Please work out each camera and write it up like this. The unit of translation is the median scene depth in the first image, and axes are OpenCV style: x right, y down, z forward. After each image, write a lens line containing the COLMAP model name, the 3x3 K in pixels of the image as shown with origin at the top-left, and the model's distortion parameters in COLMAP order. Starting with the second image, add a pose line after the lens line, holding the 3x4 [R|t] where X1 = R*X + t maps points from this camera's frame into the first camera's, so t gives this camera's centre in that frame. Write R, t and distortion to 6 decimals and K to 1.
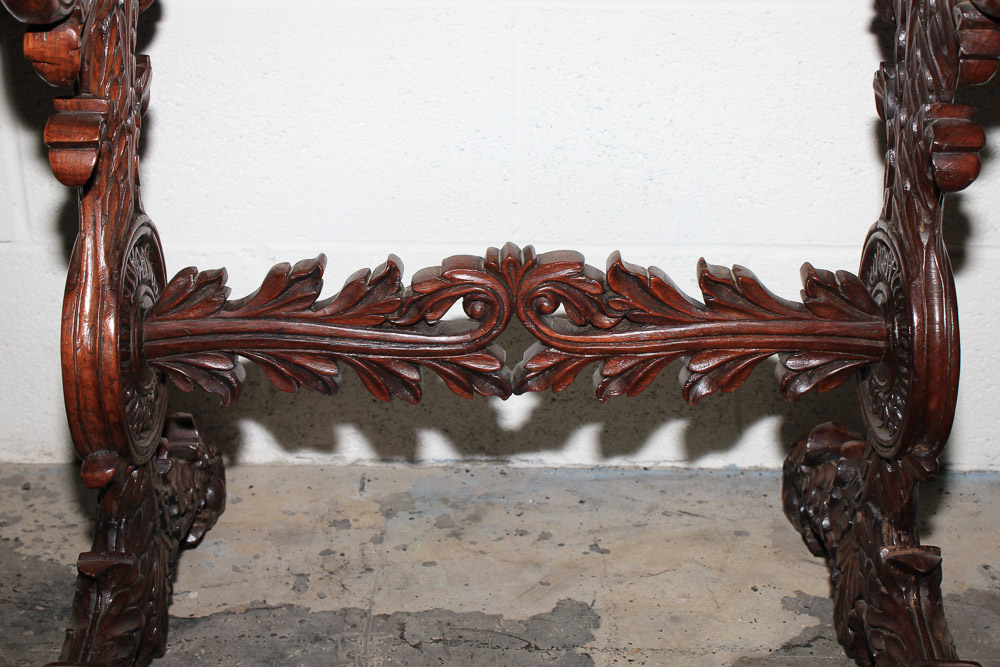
lens RADIAL K [[1521.4, 0, 500.0], [0, 1521.4, 333.5], [0, 0, 1]] dist [-0.023583, 0.067089]
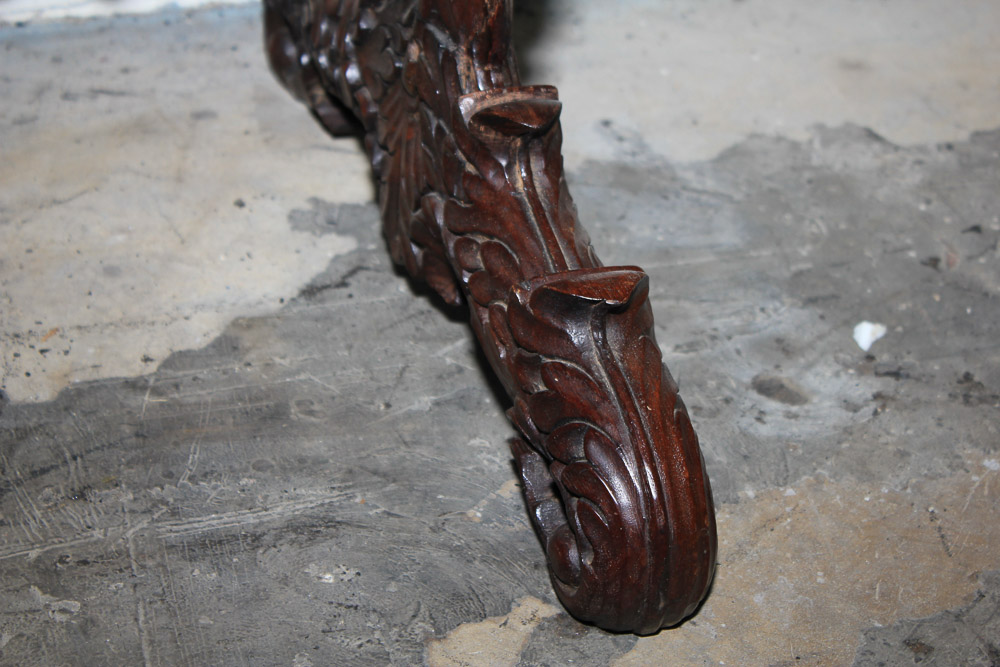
lens RADIAL K [[2363.4, 0, 500.0], [0, 2363.4, 333.5], [0, 0, 1]] dist [0.072415, 0.166581]
pose [[0.947828, -0.138112, 0.287310, -0.006667], [0.077920, 0.974310, 0.211301, 0.038900], [-0.309113, -0.177890, 0.934240, 0.134421]]
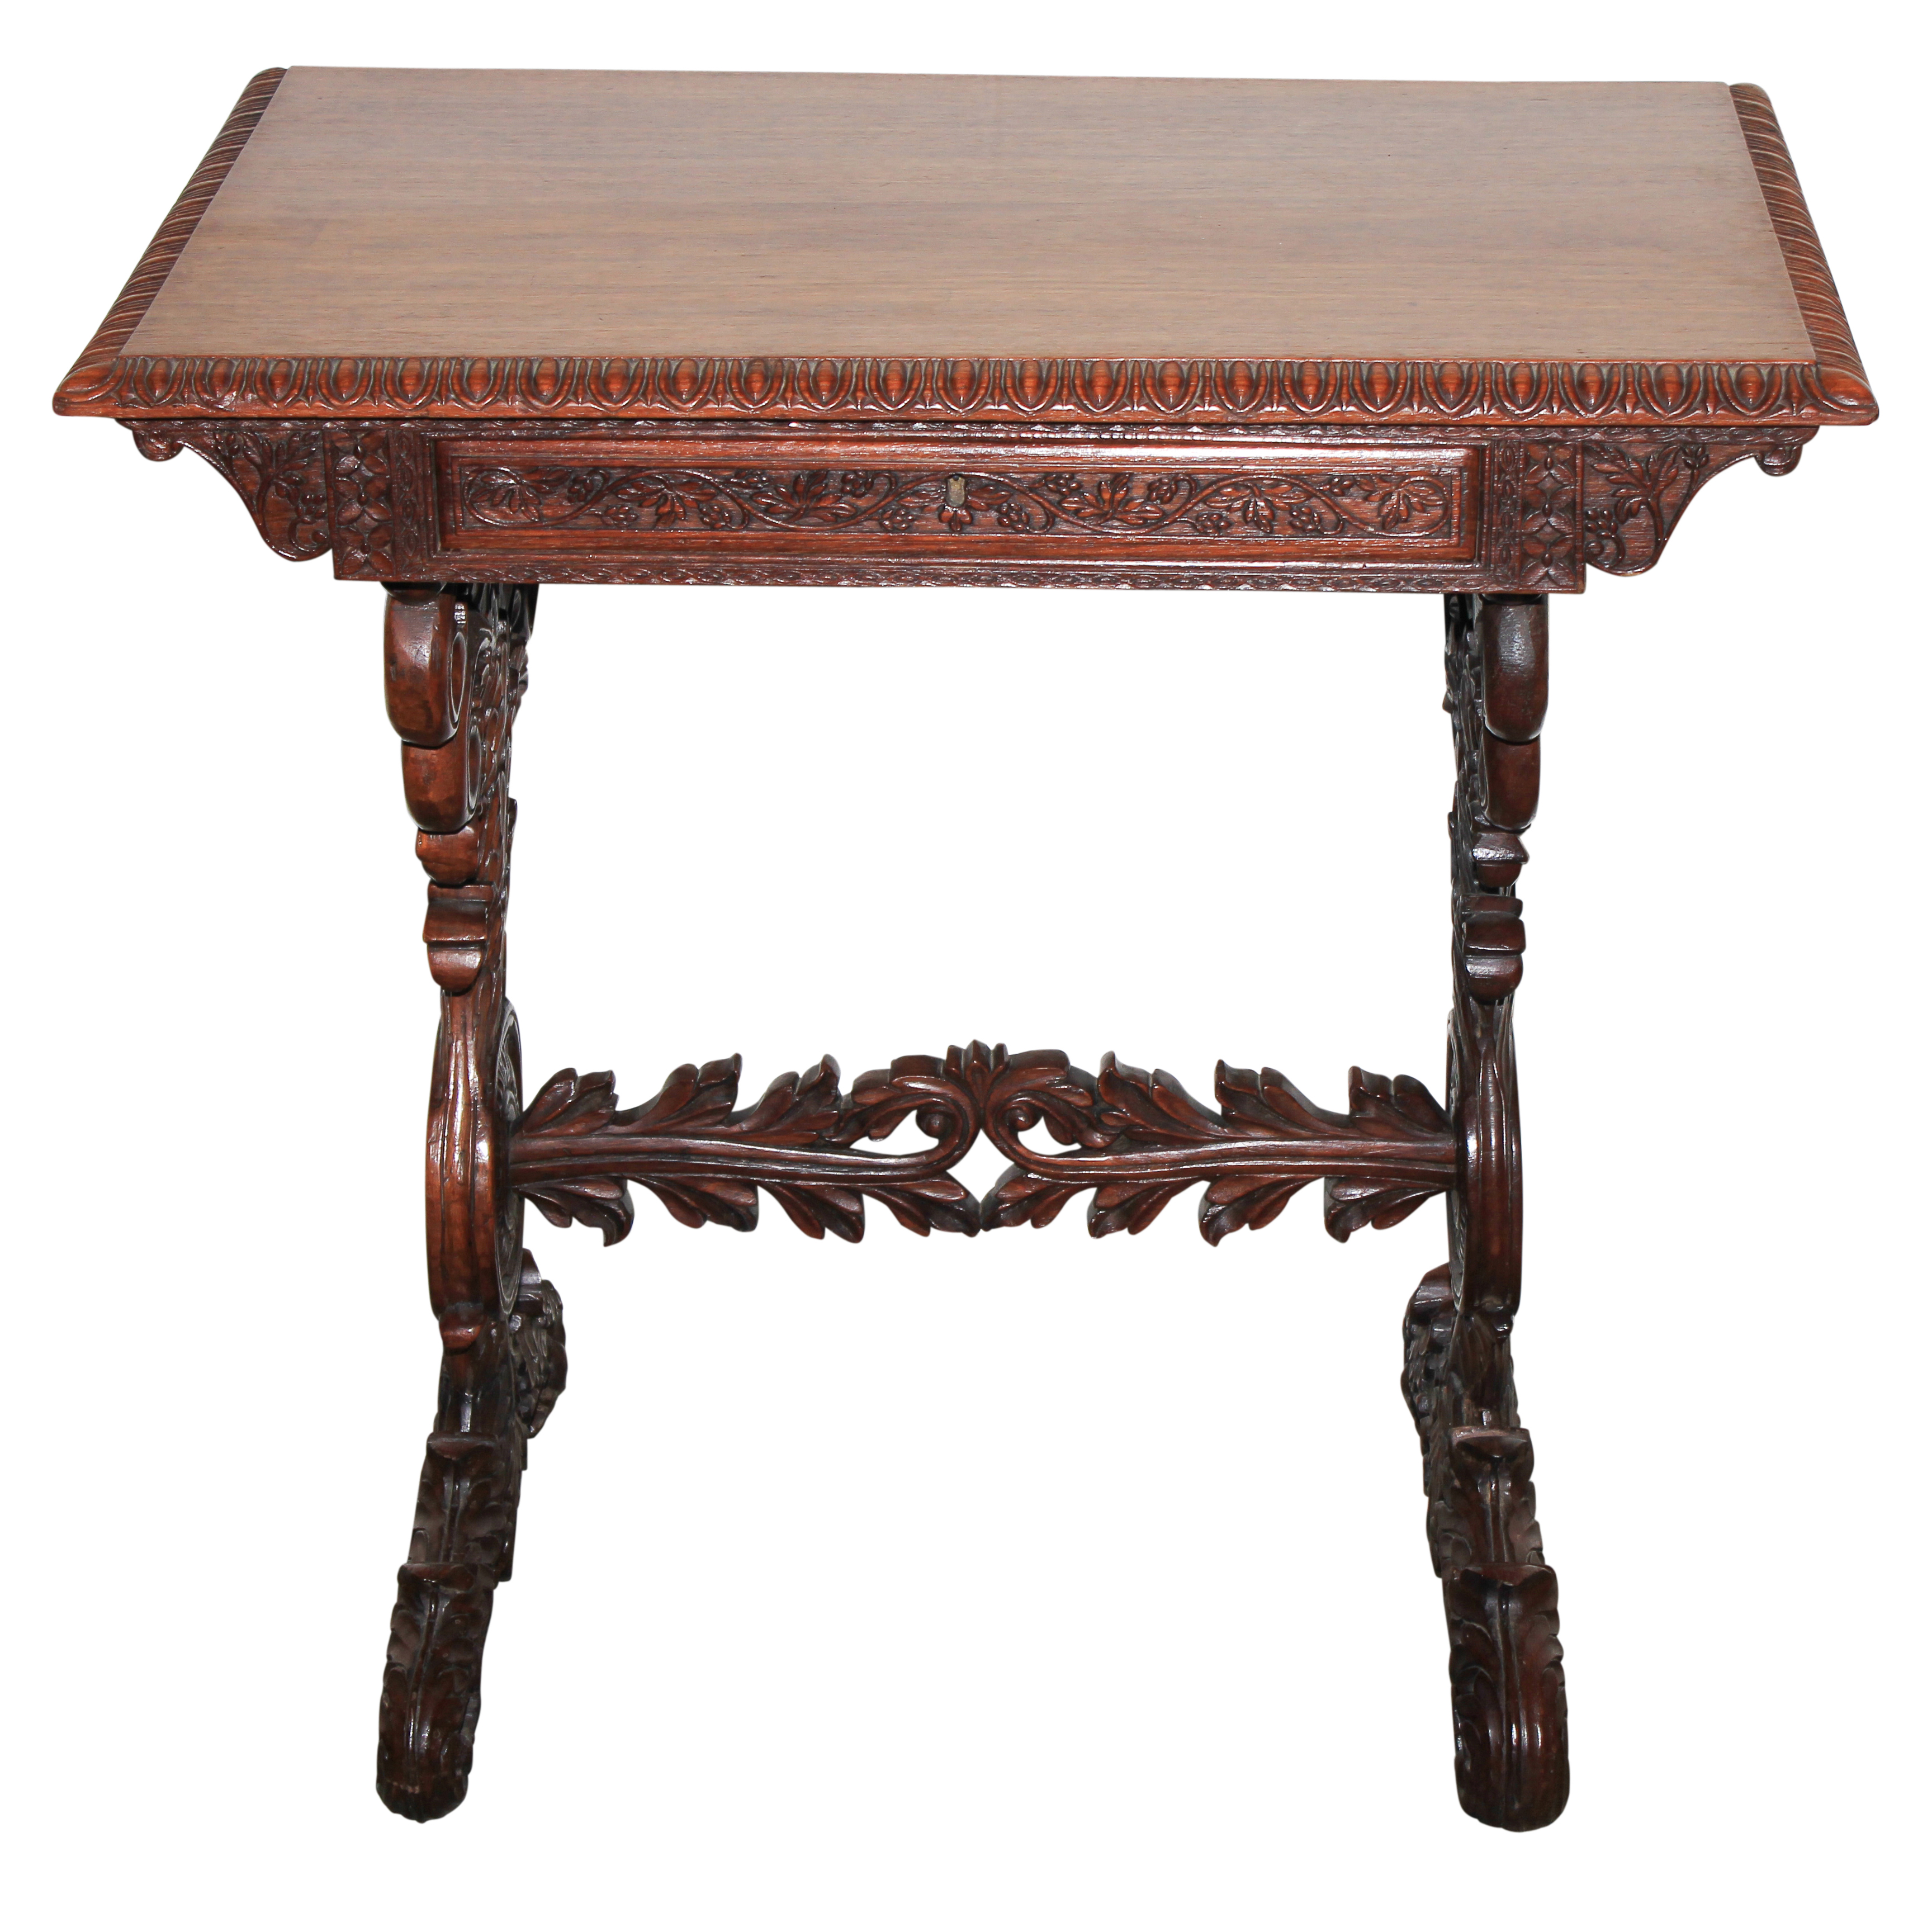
lens RADIAL K [[4740.2, 0, 966.0], [0, 4740.2, 966.0], [0, 0, 1]] dist [-0.015071, 0.051843]
pose [[0.999763, 0.000415, -0.021771, 0.053322], [-0.000211, 0.999956, 0.009340, -0.117988], [0.021774, -0.009333, 0.999719, -1.418733]]
